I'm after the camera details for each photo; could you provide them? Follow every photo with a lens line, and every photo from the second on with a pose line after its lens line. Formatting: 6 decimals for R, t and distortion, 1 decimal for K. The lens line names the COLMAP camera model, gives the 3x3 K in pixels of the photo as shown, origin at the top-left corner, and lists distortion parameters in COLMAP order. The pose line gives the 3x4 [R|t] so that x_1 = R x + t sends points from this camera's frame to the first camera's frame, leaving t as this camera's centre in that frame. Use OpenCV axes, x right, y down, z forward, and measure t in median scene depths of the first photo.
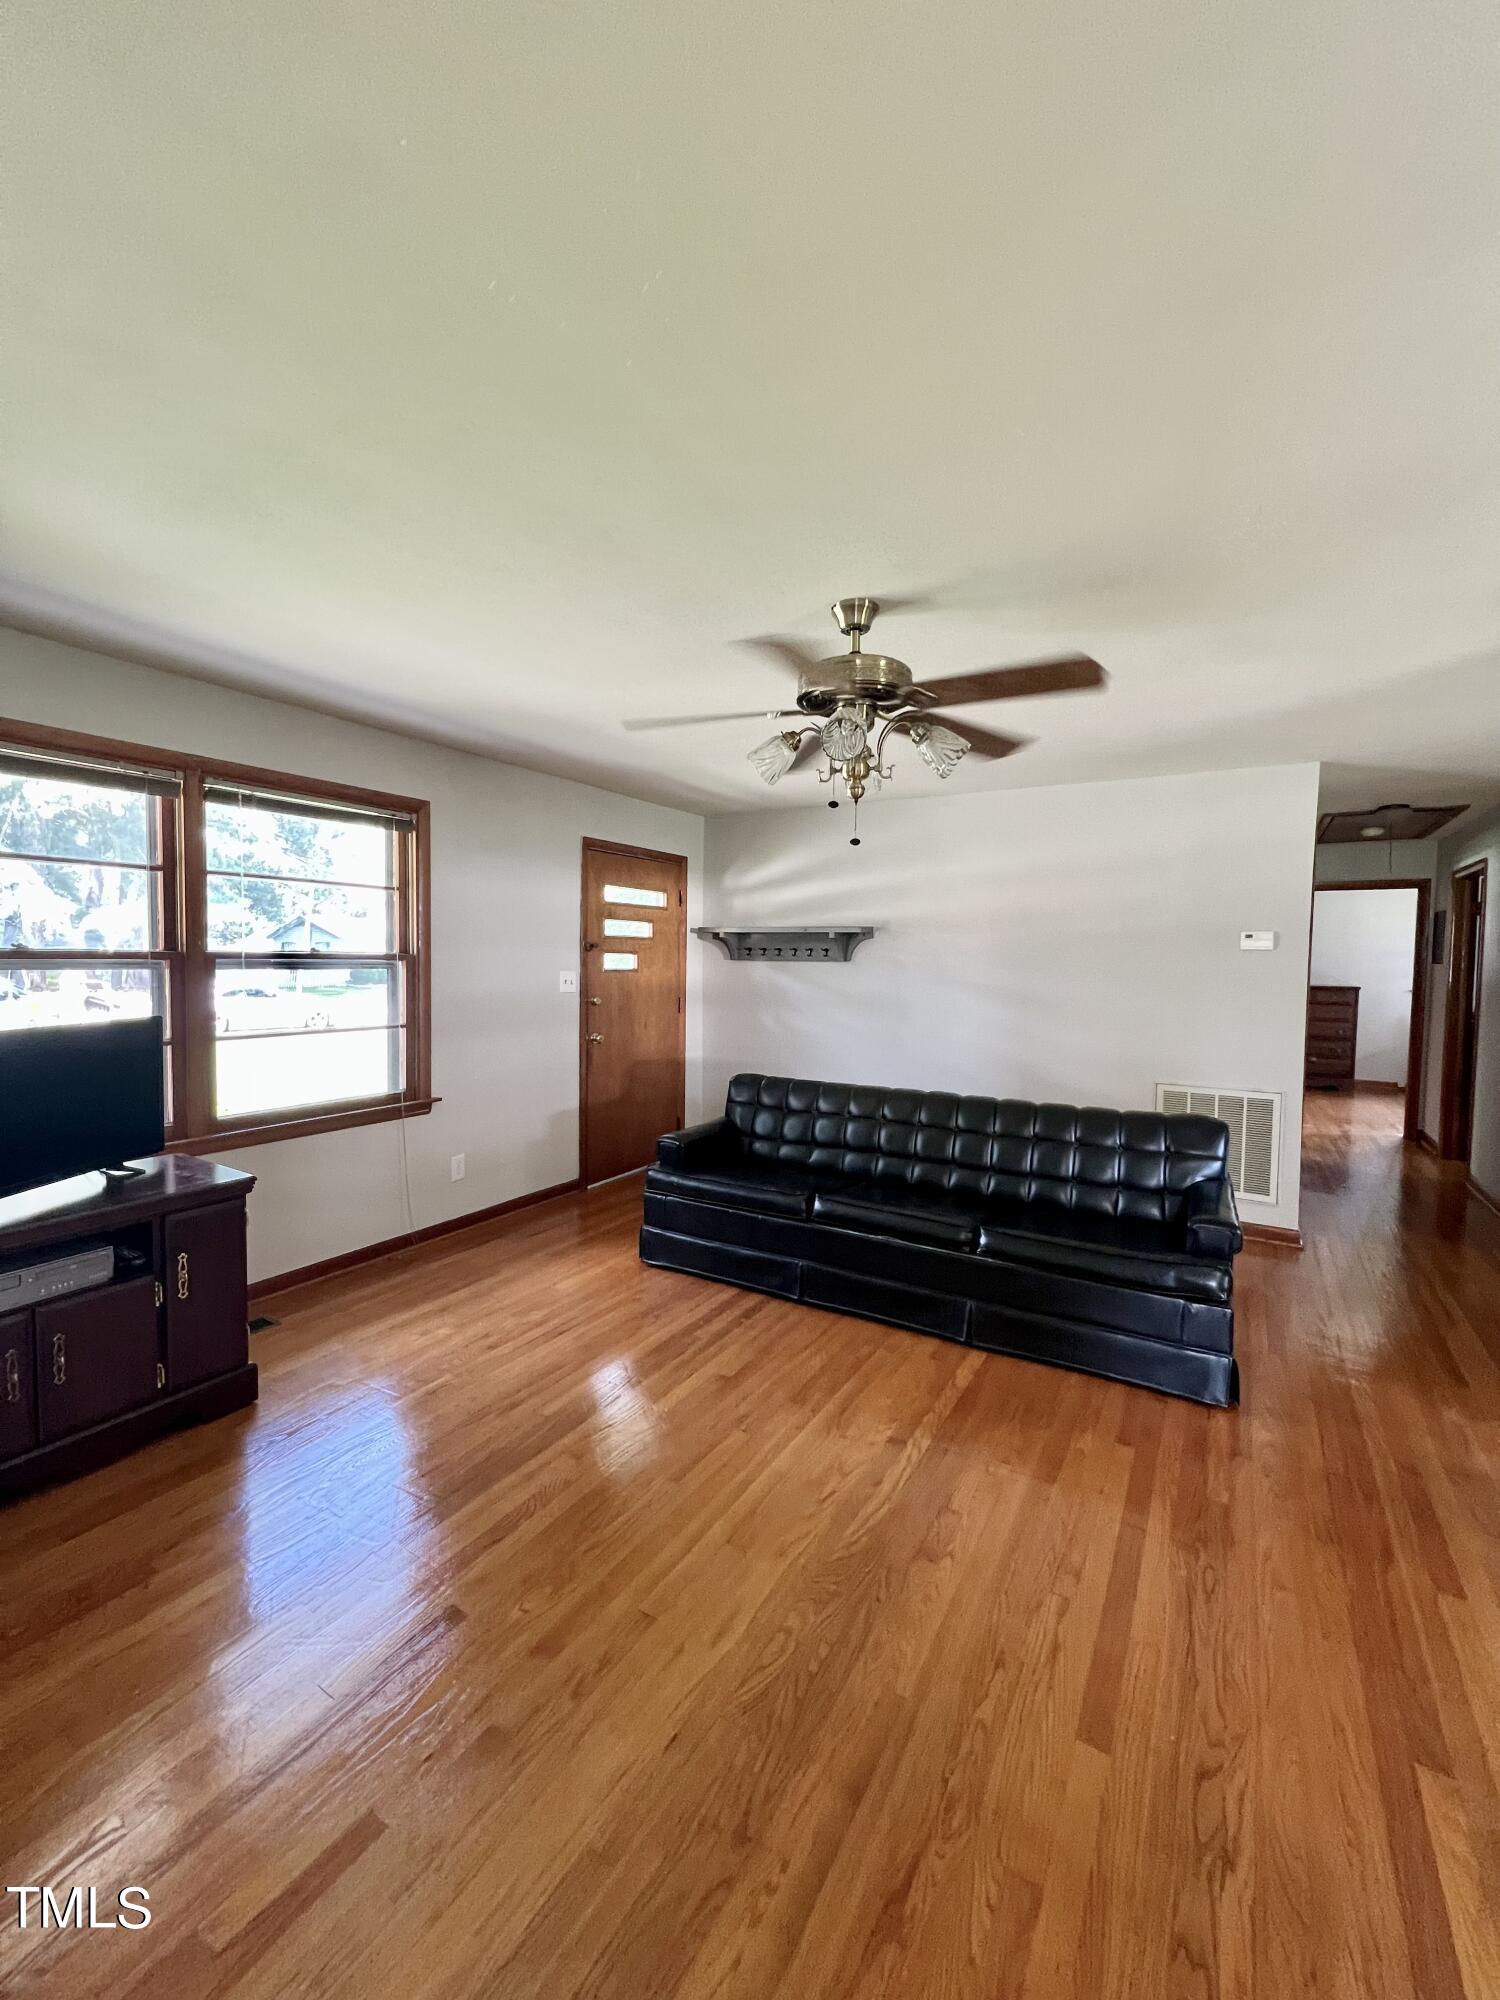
lens RADIAL K [[766.4, 0, 750.0], [0, 766.4, 1000.0], [0, 0, 1]] dist [-0.000674, 0.000020]
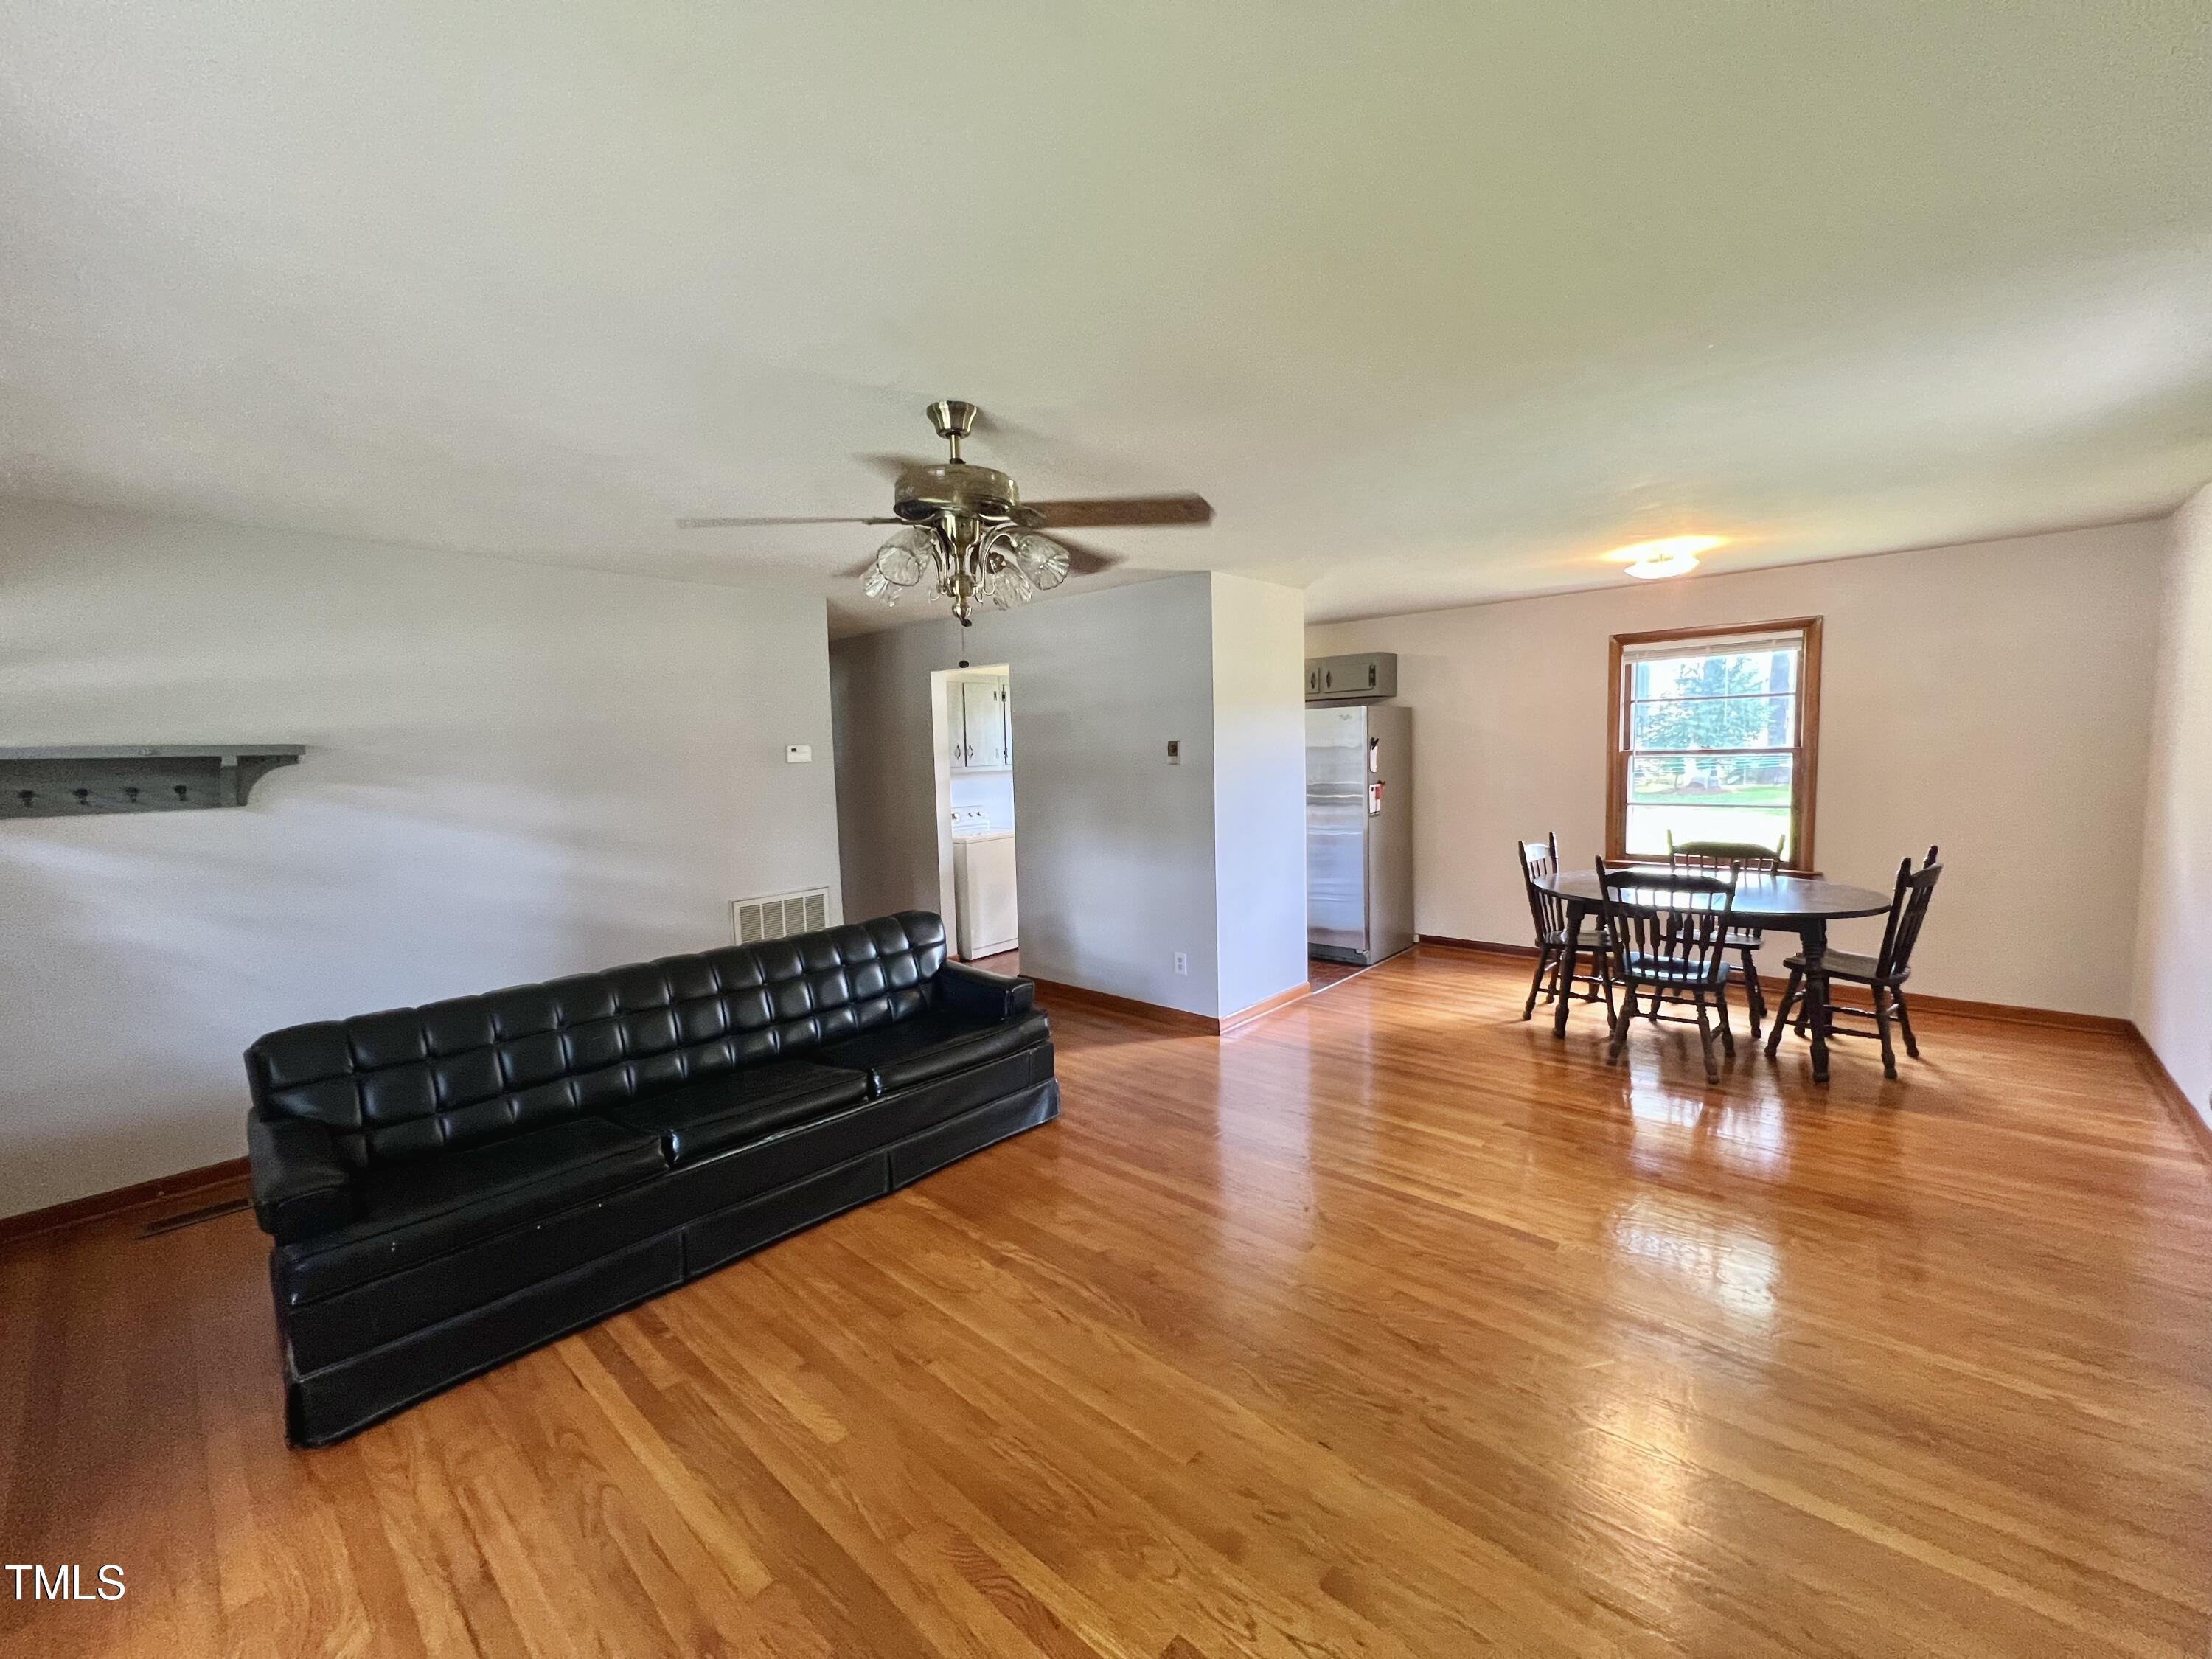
lens RADIAL K [[899.1, 0, 1099.3], [0, 899.1, 830.0], [0, 0, 1]] dist [-0.003428, 0.000433]
pose [[0.190493, -0.070734, 0.979137, -0.592394], [0.096929, 0.993882, 0.052942, -0.014406], [-0.976892, 0.084822, 0.196183, 0.420156]]
